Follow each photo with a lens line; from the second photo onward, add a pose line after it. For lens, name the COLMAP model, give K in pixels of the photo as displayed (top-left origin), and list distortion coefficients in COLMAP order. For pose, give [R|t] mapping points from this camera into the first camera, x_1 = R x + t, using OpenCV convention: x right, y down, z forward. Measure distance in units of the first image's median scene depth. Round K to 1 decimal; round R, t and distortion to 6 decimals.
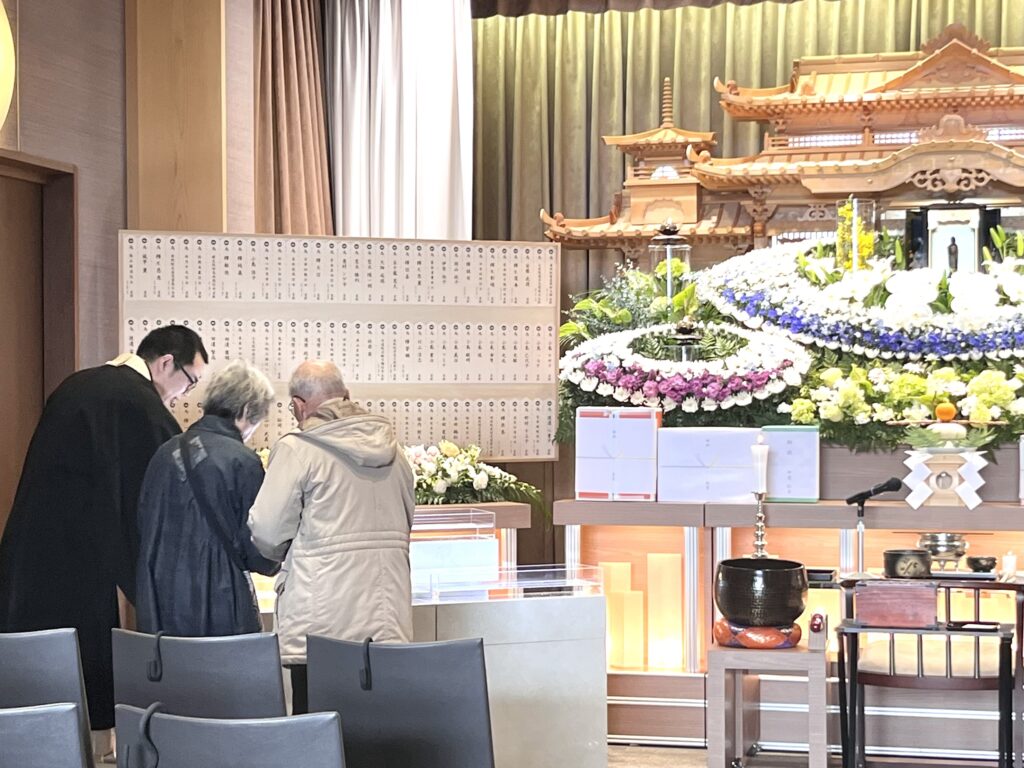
lens RADIAL K [[1581.8, 0, 512.0], [0, 1581.8, 384.0], [0, 0, 1]] dist [-0.002042, -0.010008]
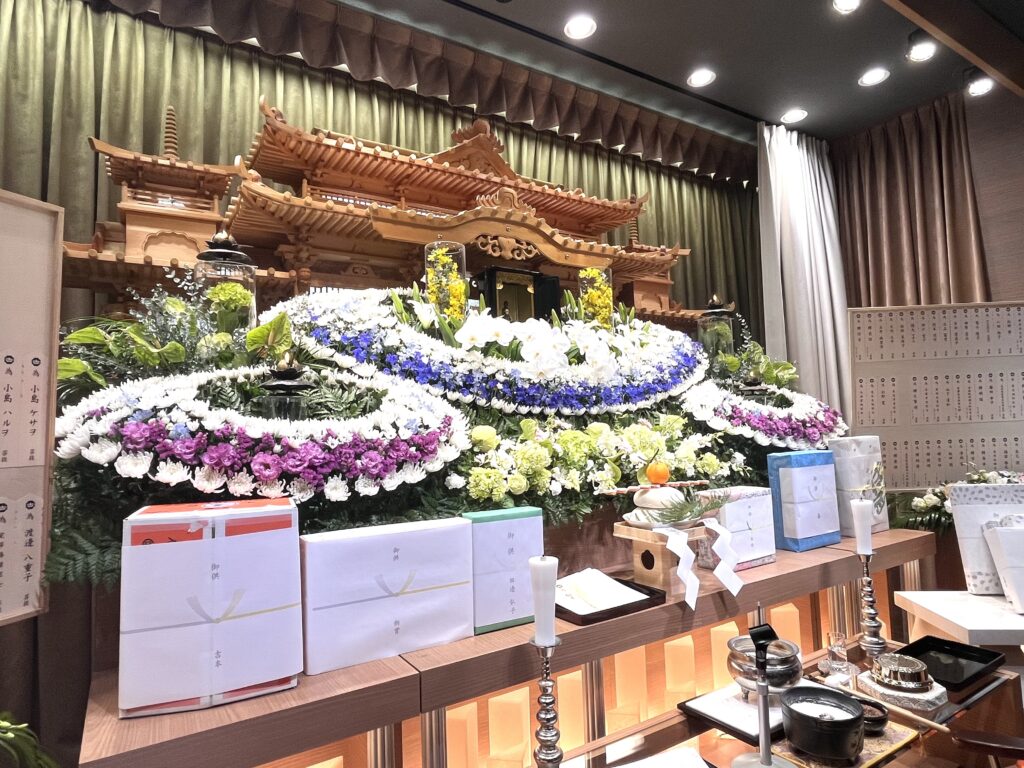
lens RADIAL K [[597.9, 0, 512.0], [0, 597.9, 384.0], [0, 0, 1]] dist [-0.003710, -0.000483]
pose [[0.688579, 0.030843, 0.724505, -0.010746], [0.028469, 0.997175, -0.069508, -0.009378], [-0.724602, 0.068488, 0.685756, 0.765890]]
